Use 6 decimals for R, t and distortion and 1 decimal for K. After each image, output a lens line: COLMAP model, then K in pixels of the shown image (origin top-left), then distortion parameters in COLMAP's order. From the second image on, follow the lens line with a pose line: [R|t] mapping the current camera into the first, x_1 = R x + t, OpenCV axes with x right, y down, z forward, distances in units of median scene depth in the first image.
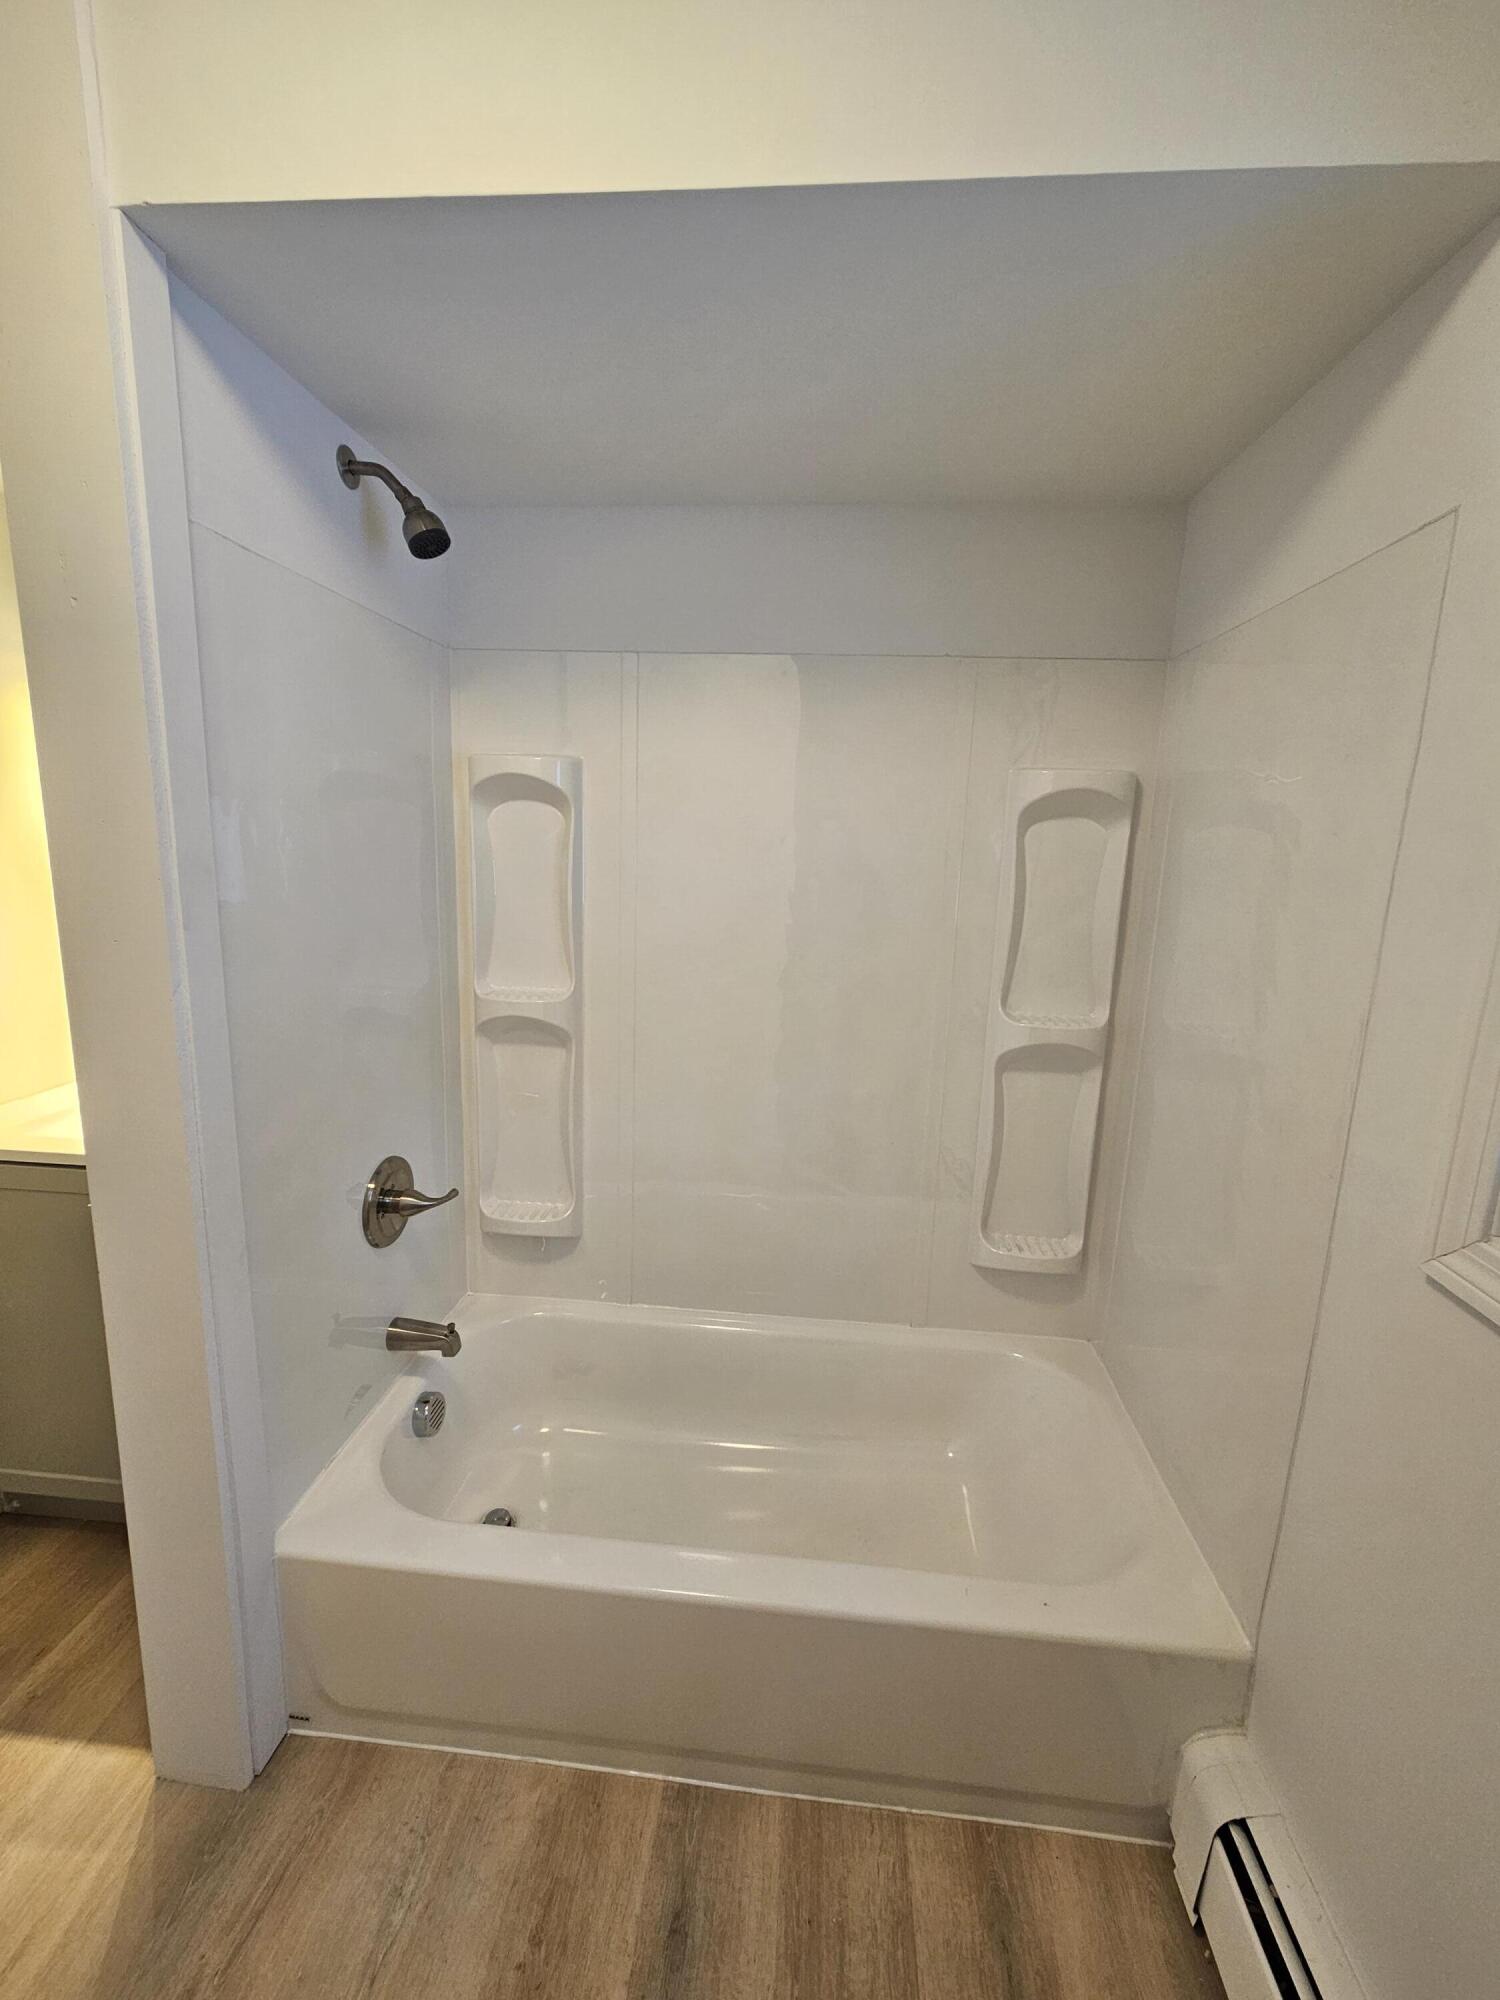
lens RADIAL K [[815.9, 0, 752.3], [0, 815.9, 990.4], [0, 0, 1]] dist [0.002595, -0.001080]
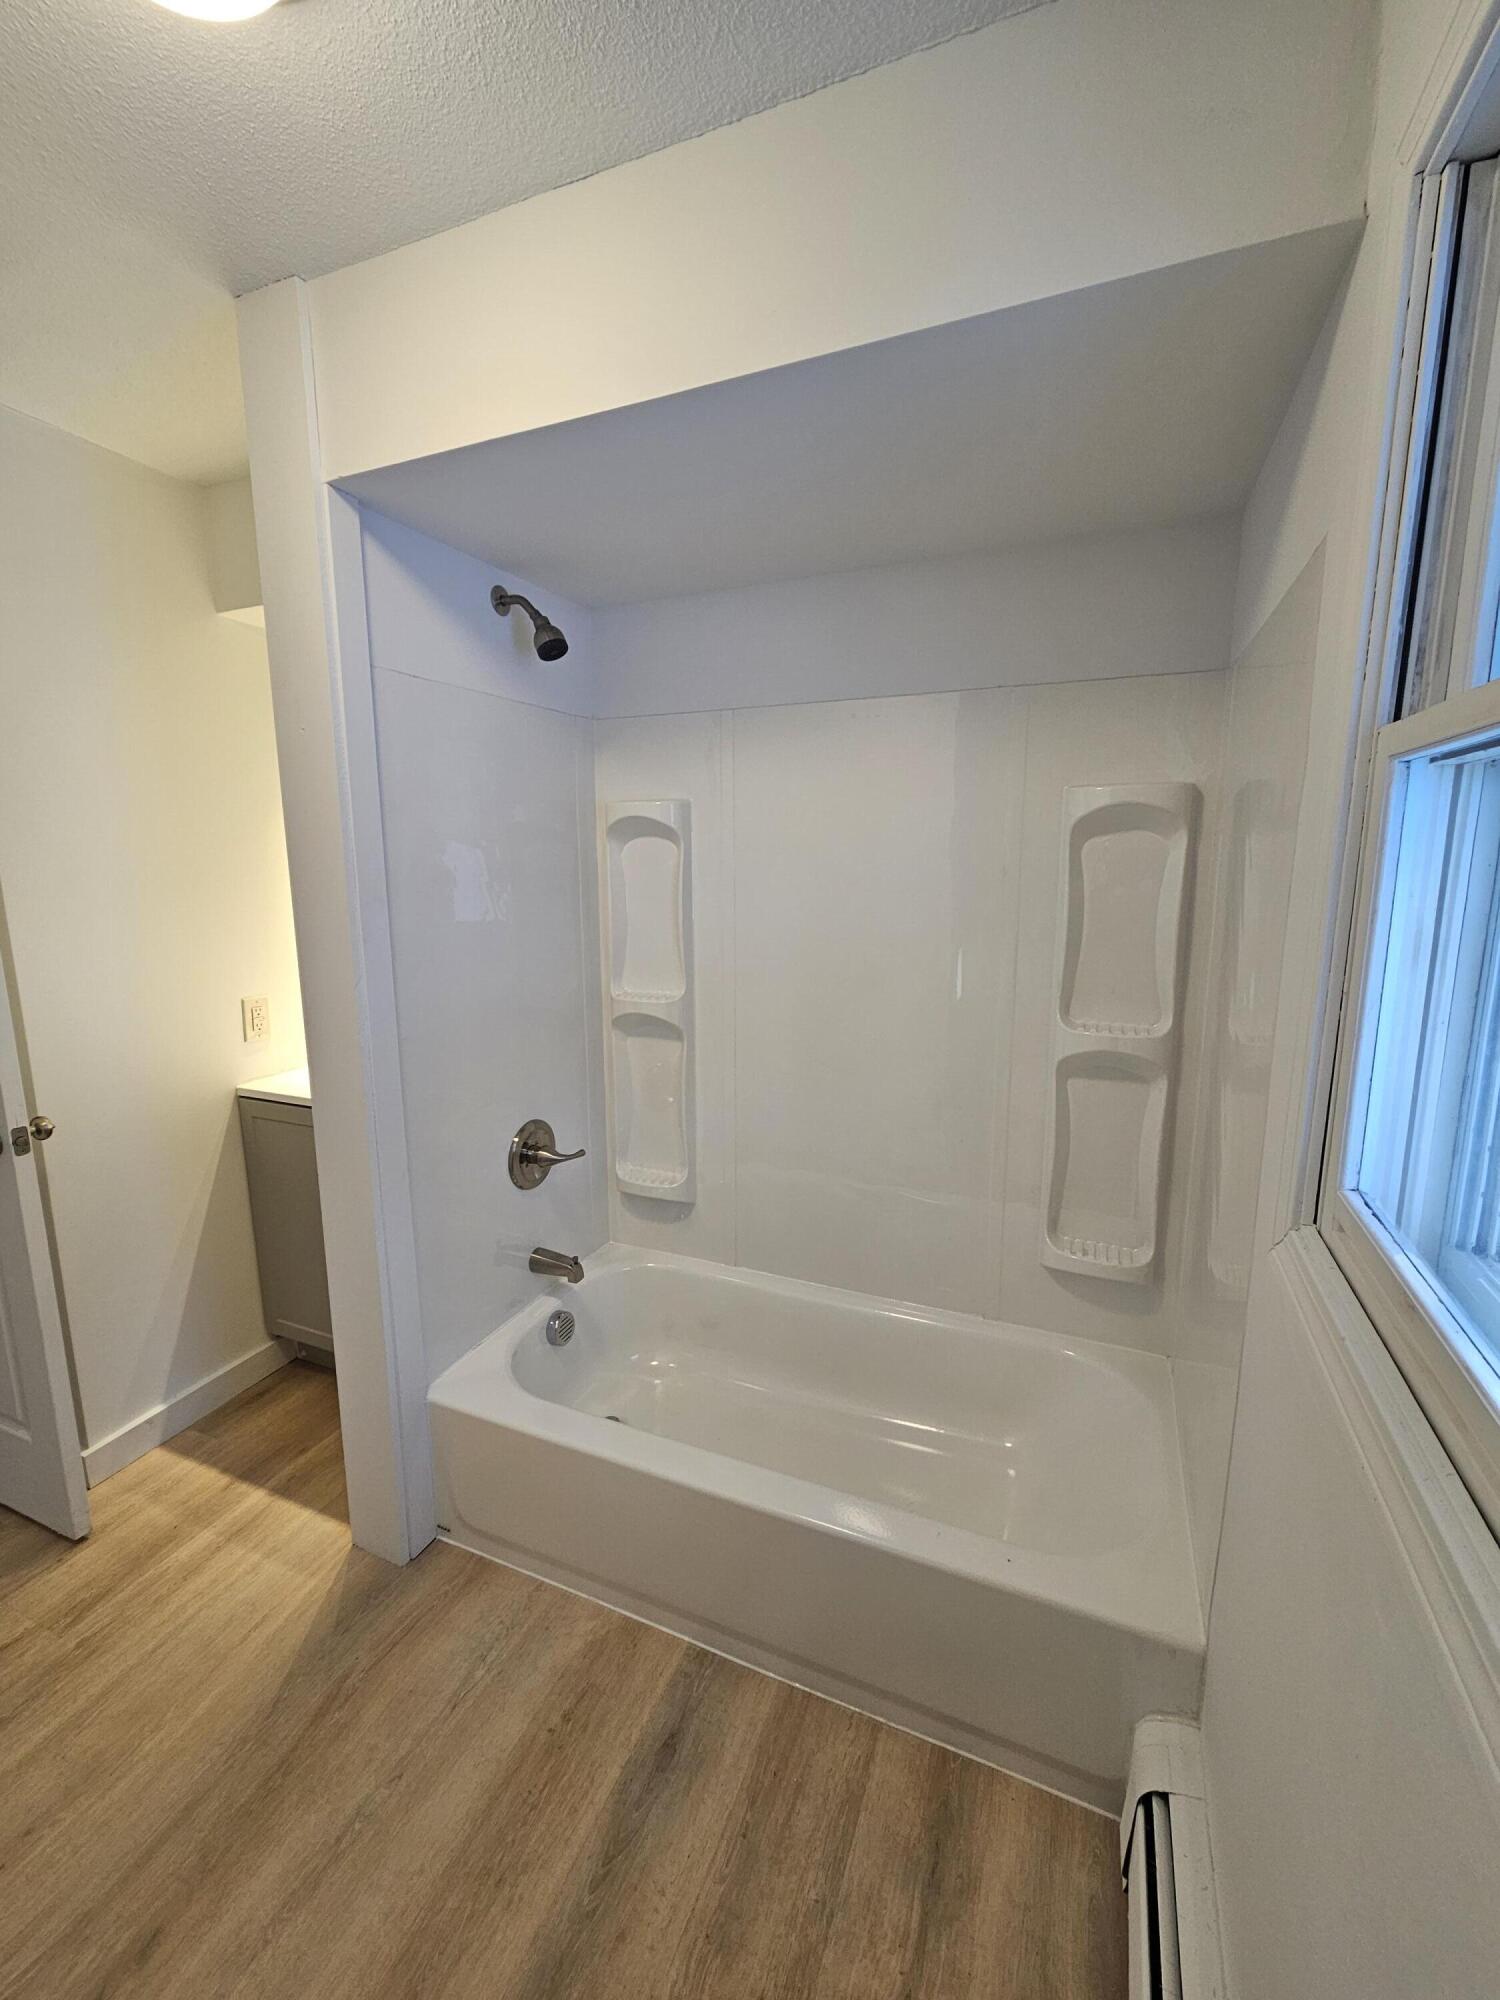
lens RADIAL K [[815.9, 0, 752.7], [0, 815.9, 985.3], [0, 0, 1]] dist [0.002595, -0.001080]
pose [[0.950482, 0.010509, -0.310603, 0.324028], [-0.017815, 0.999627, -0.020692, 0.015473], [0.310269, 0.025201, 0.950315, -0.136729]]
